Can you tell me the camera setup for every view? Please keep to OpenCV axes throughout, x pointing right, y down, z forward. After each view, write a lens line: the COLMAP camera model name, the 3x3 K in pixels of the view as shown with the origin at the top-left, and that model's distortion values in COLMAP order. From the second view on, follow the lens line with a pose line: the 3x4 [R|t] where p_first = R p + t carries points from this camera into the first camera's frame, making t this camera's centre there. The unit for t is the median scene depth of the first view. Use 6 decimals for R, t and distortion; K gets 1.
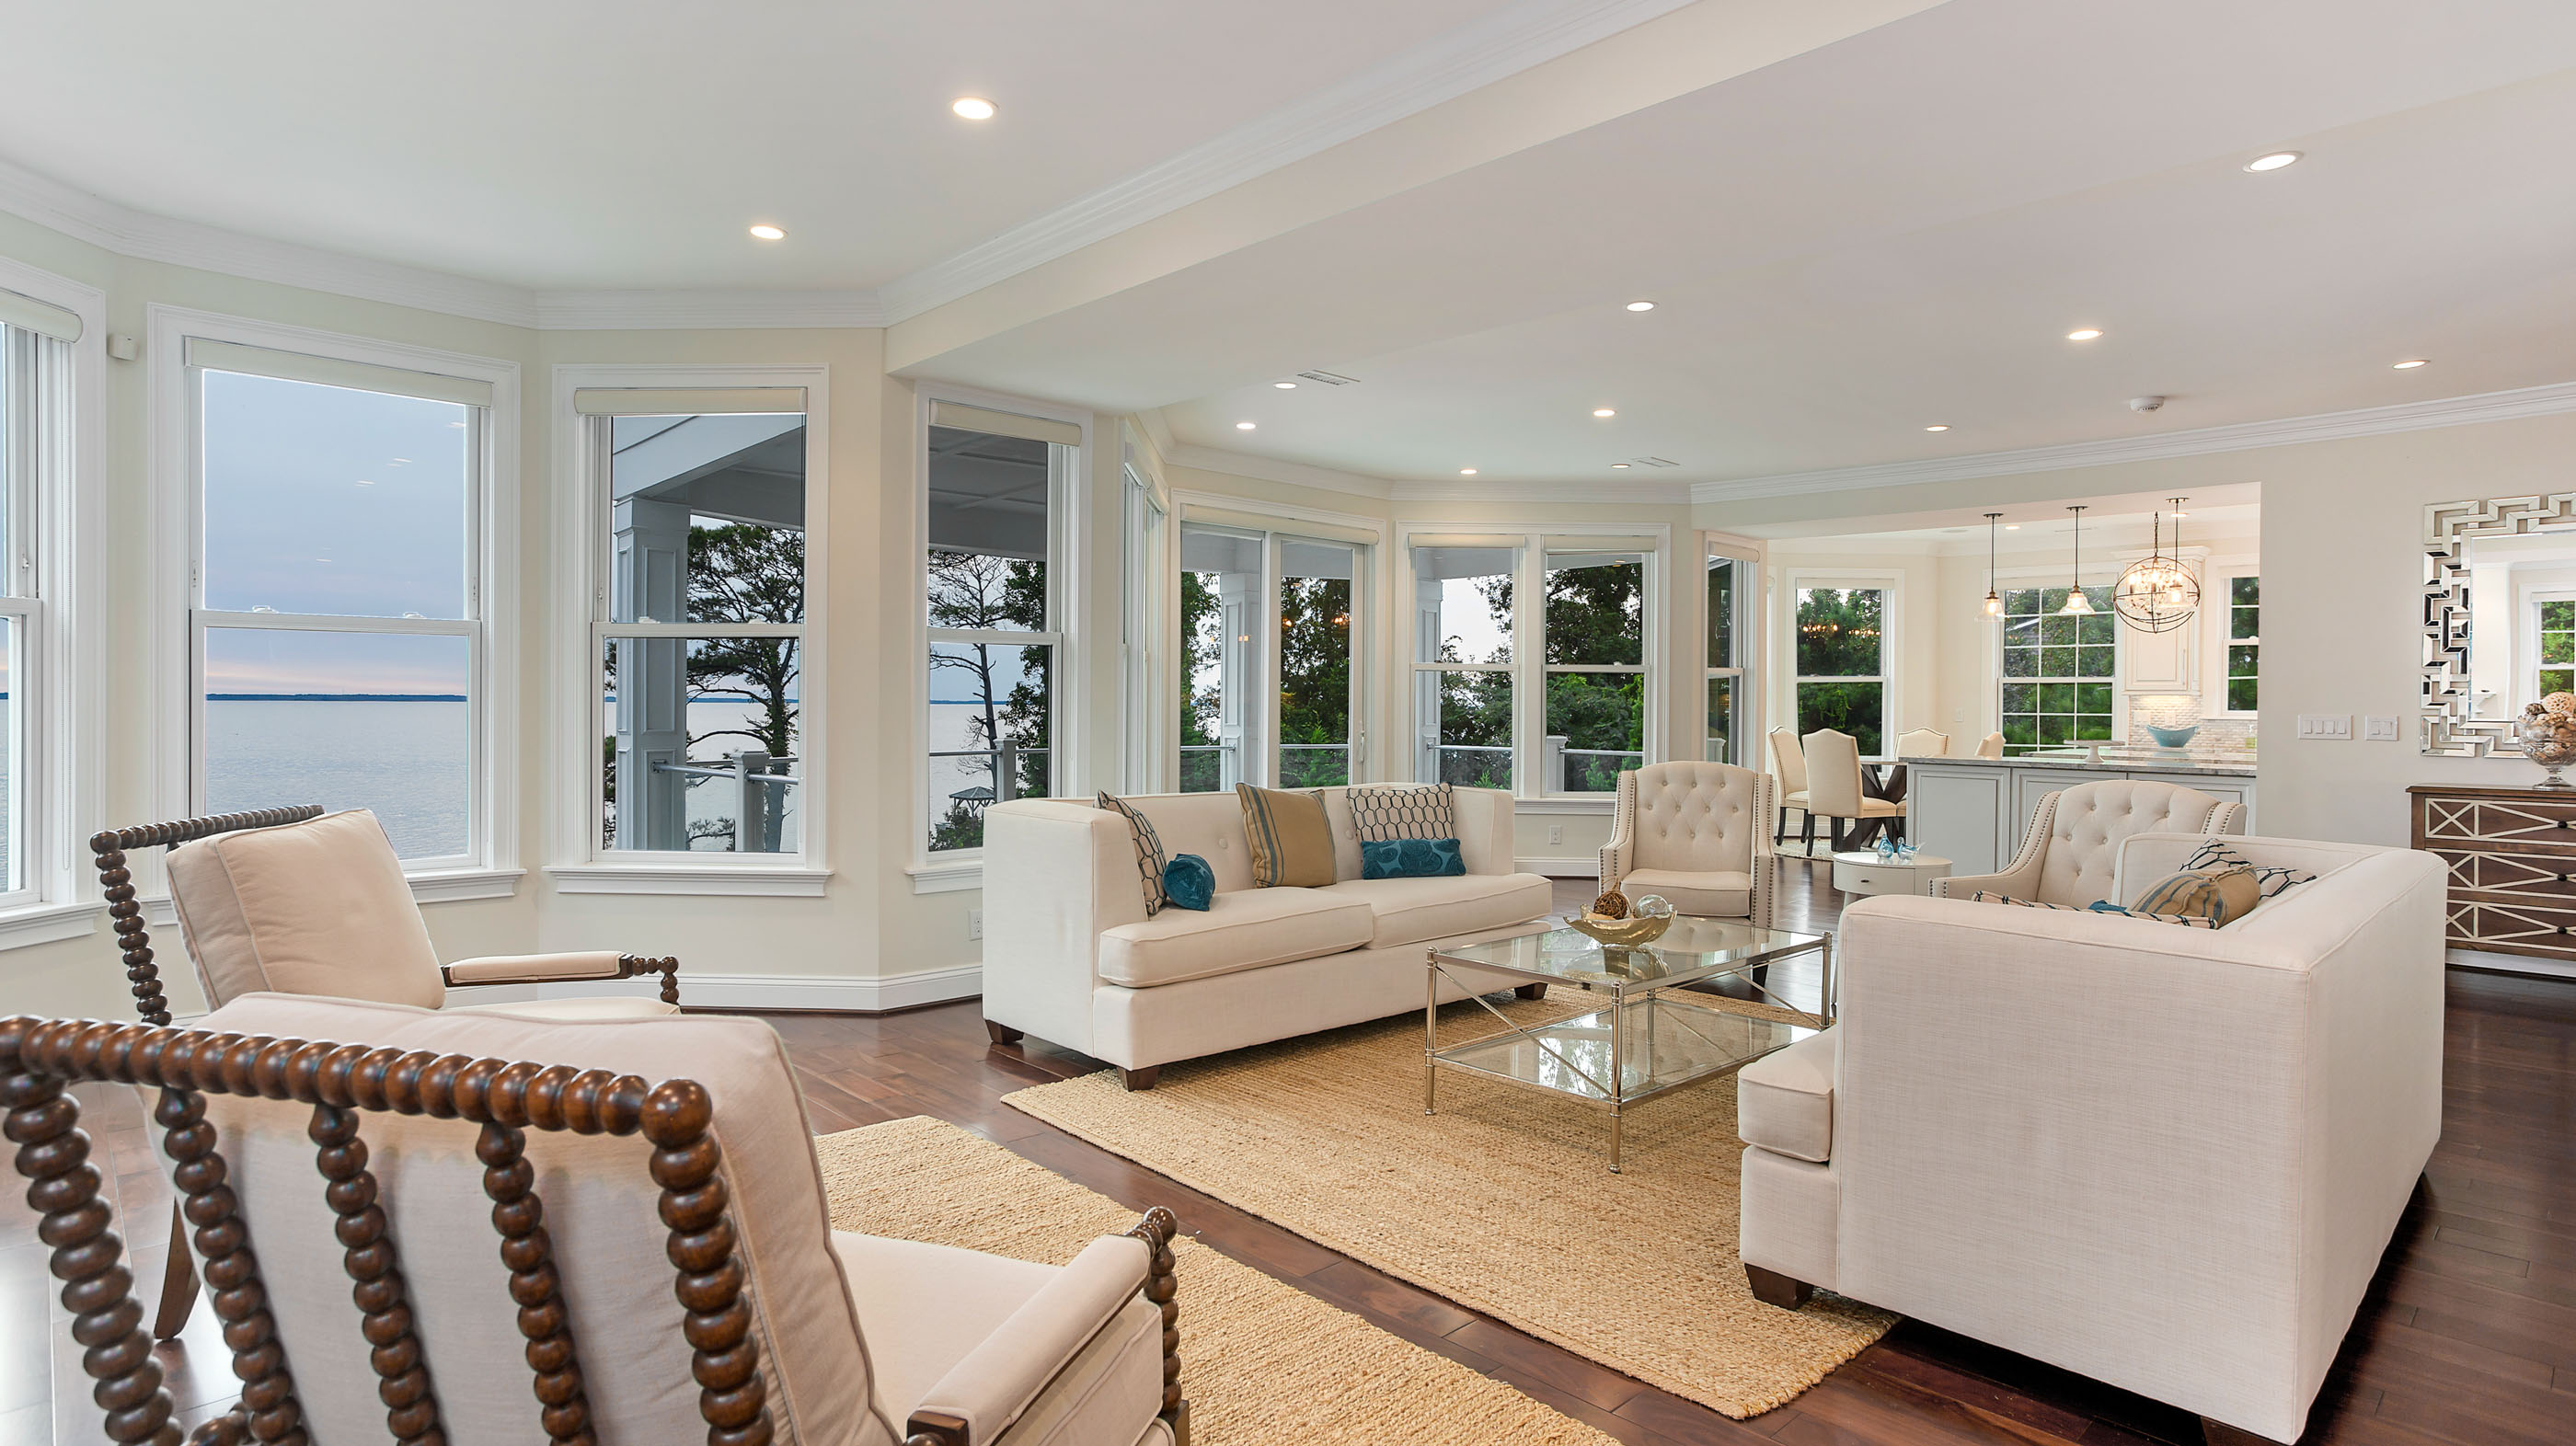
lens RADIAL K [[1308.0, 0, 1279.8], [0, 1308.0, 708.7], [0, 0, 1]] dist [-0.029517, 0.012485]
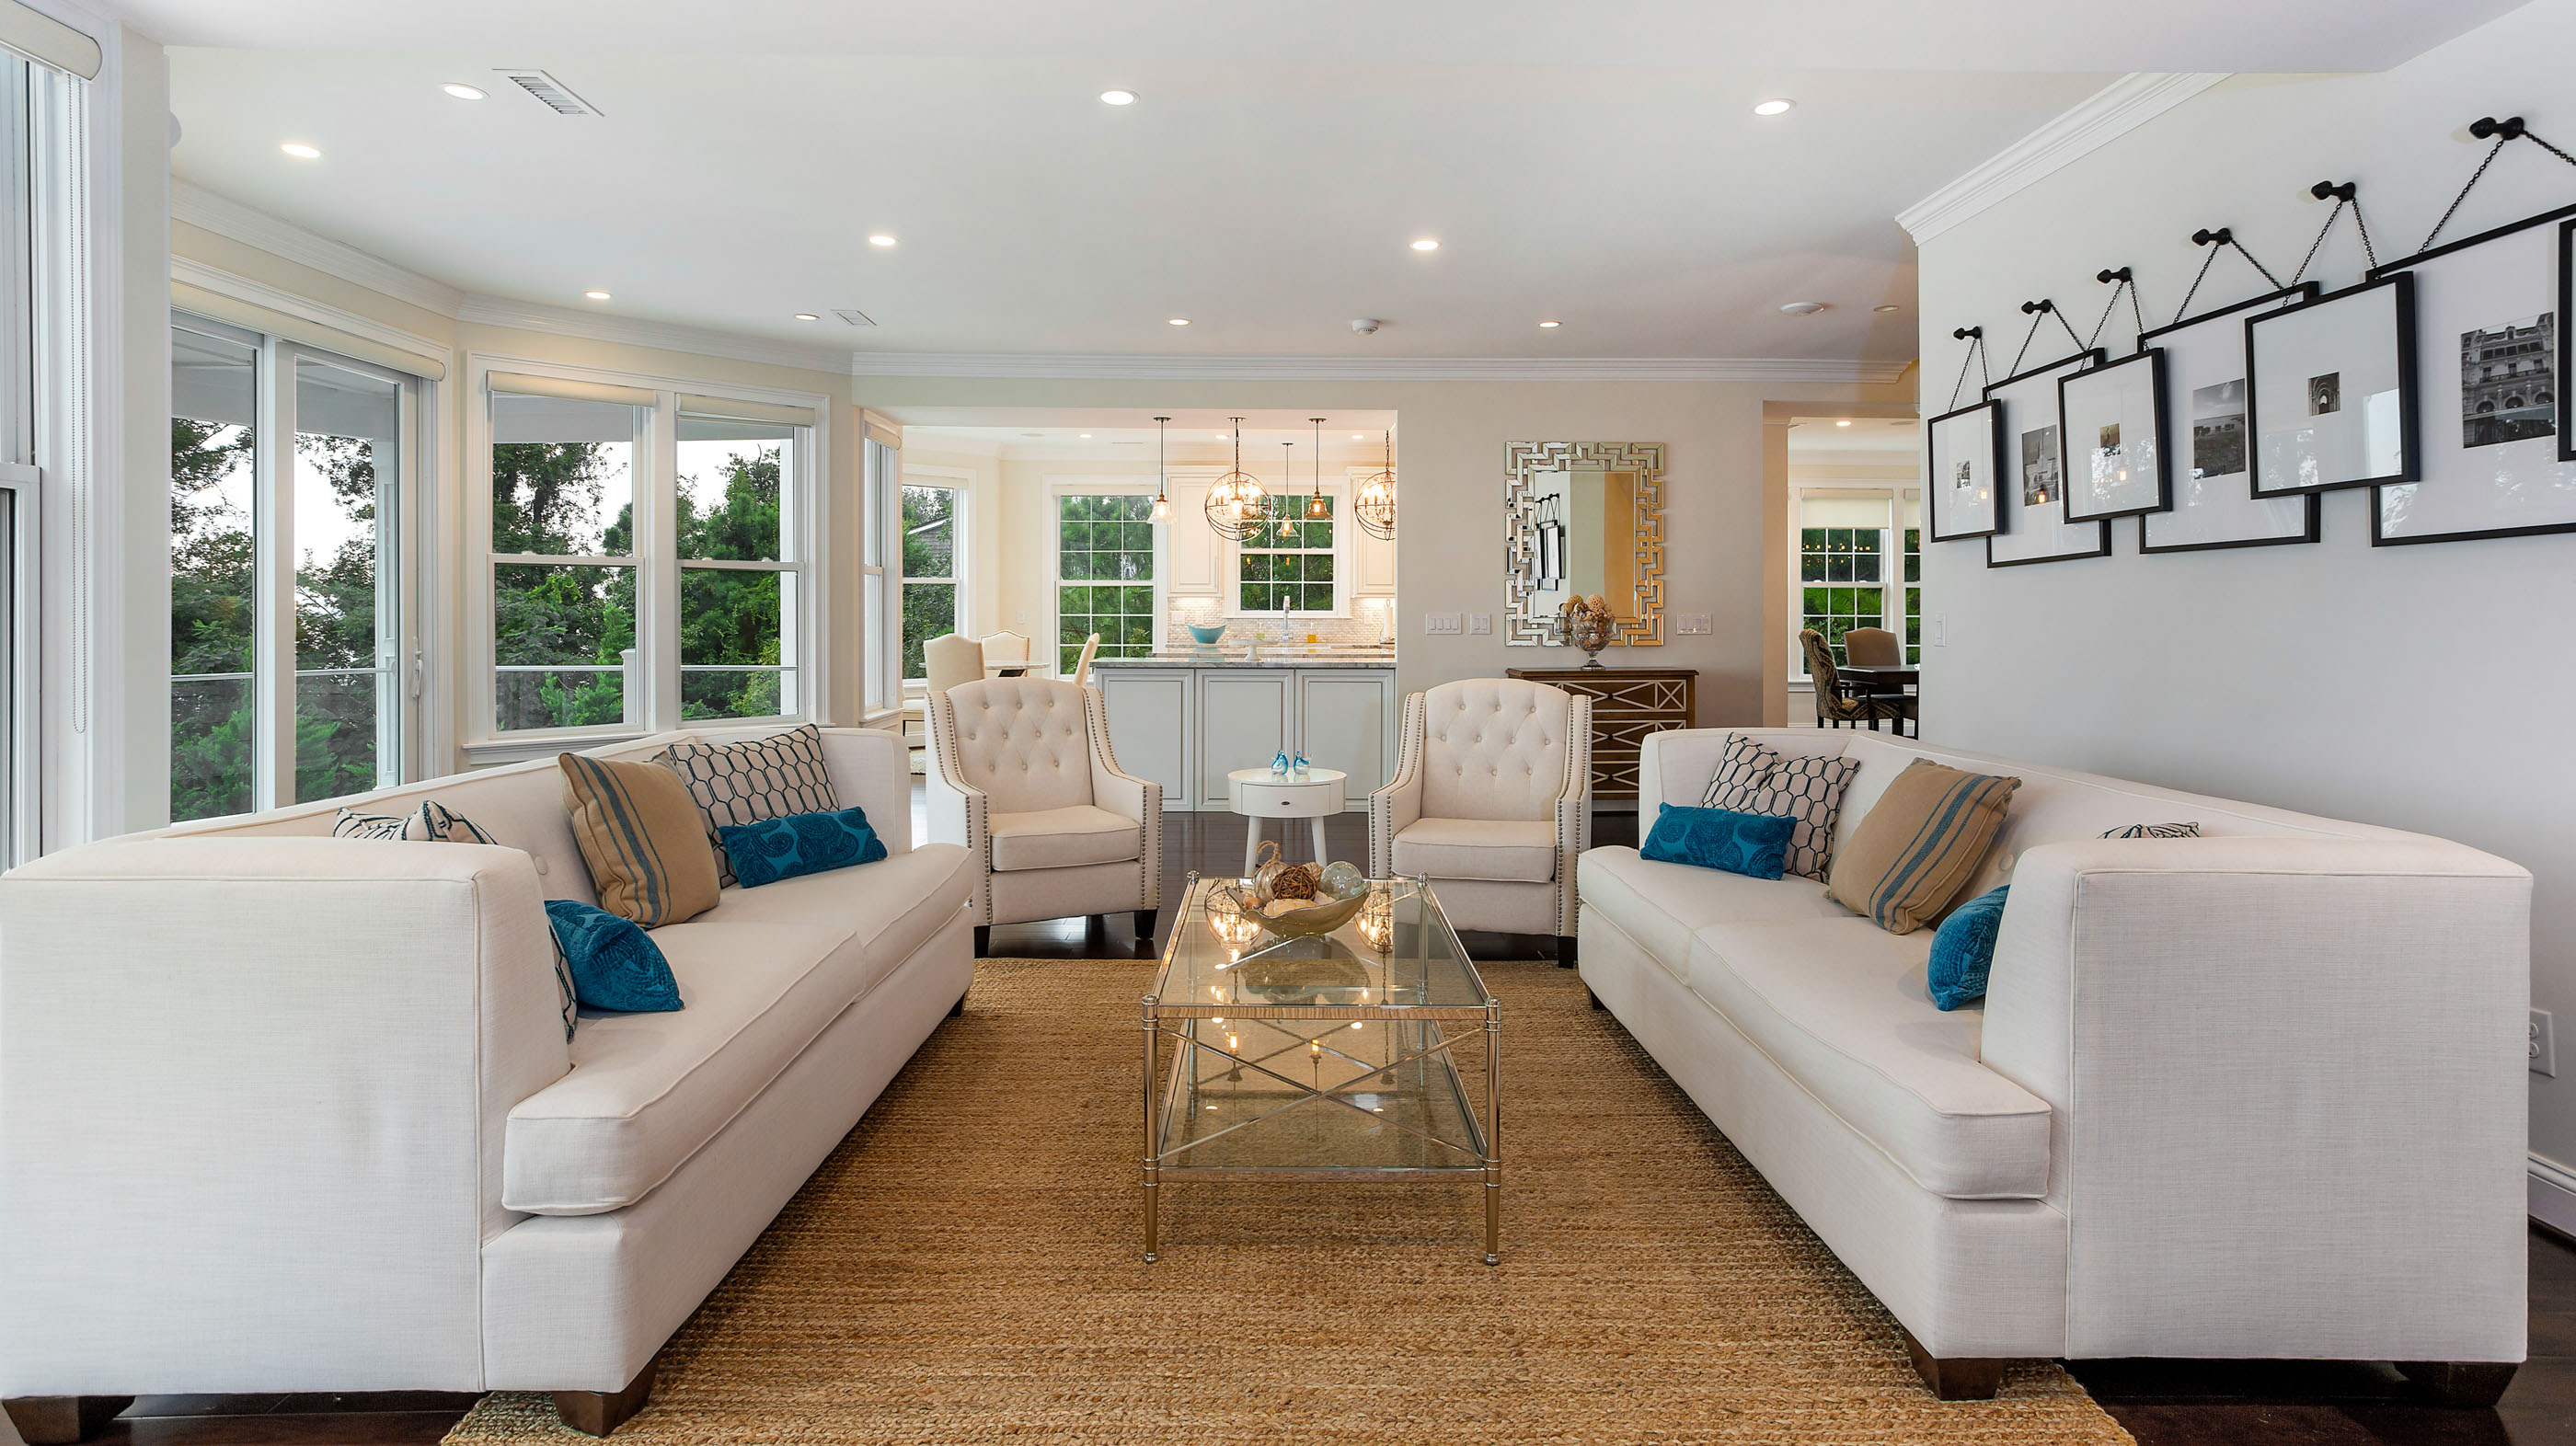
lens RADIAL K [[1308.0, 0, 1250.3], [0, 1308.0, 613.9], [0, 0, 1]] dist [-0.029517, 0.012485]
pose [[0.689618, -0.010222, 0.724102, -0.184002], [0.009038, 0.999944, 0.005509, -0.003294], [-0.724117, 0.002746, 0.689671, 0.319897]]
